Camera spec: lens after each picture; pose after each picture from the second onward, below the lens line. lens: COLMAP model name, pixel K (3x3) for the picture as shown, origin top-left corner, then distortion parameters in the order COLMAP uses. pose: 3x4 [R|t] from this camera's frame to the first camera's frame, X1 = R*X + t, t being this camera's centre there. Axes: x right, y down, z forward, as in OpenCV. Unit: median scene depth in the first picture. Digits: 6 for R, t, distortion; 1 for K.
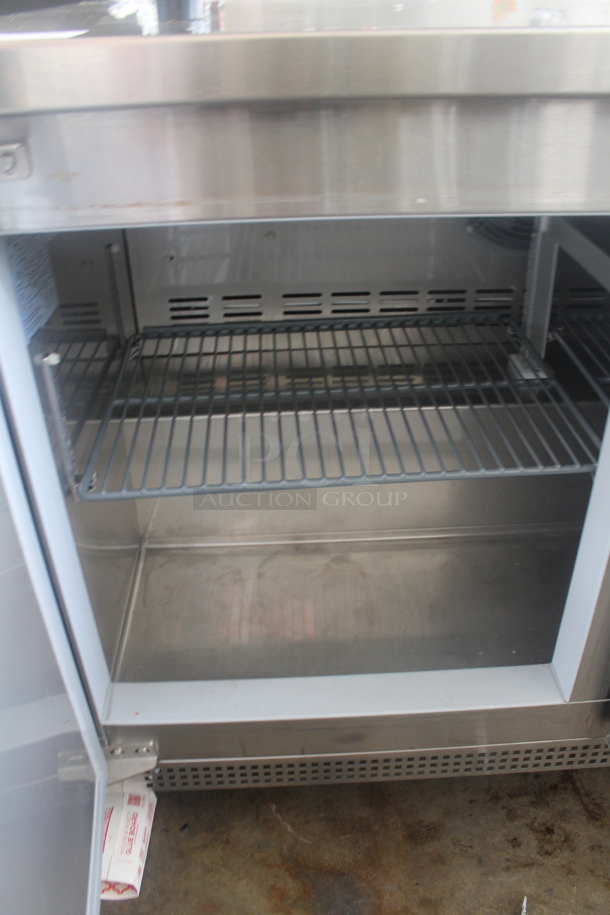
lens RADIAL K [[766.8, 0, 306.2], [0, 766.8, 457.5], [0, 0, 1]] dist [-0.086574, 0.028249]
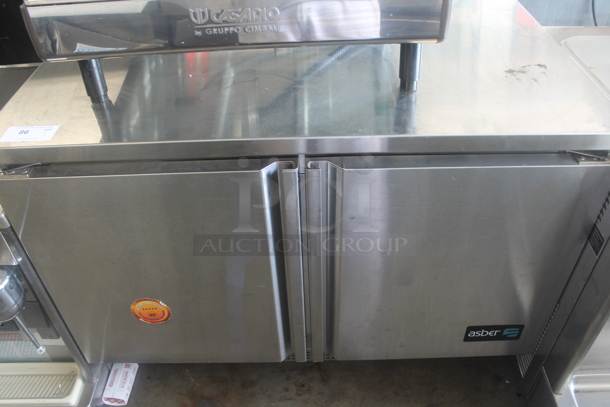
lens RADIAL K [[511.2, 0, 303.8], [0, 511.2, 205.5], [0, 0, 1]] dist [-0.086574, 0.028249]
pose [[0.999434, 0.017105, -0.028974, 0.365193], [-0.013206, 0.991454, 0.129784, -0.259829], [0.030946, -0.129328, 0.991119, -0.487853]]
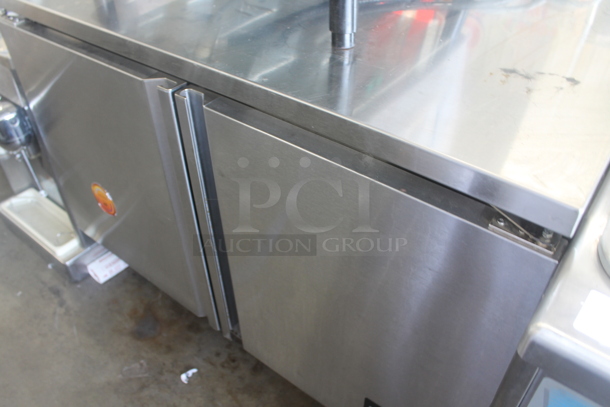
lens RADIAL K [[511.2, 0, 306.8], [0, 511.2, 203.2], [0, 0, 1]] dist [-0.086574, 0.028249]
pose [[0.762904, 0.421112, -0.490553, 1.000349], [-0.352289, 0.907003, 0.230734, -0.308761], [0.542098, -0.003211, 0.840309, -0.091853]]
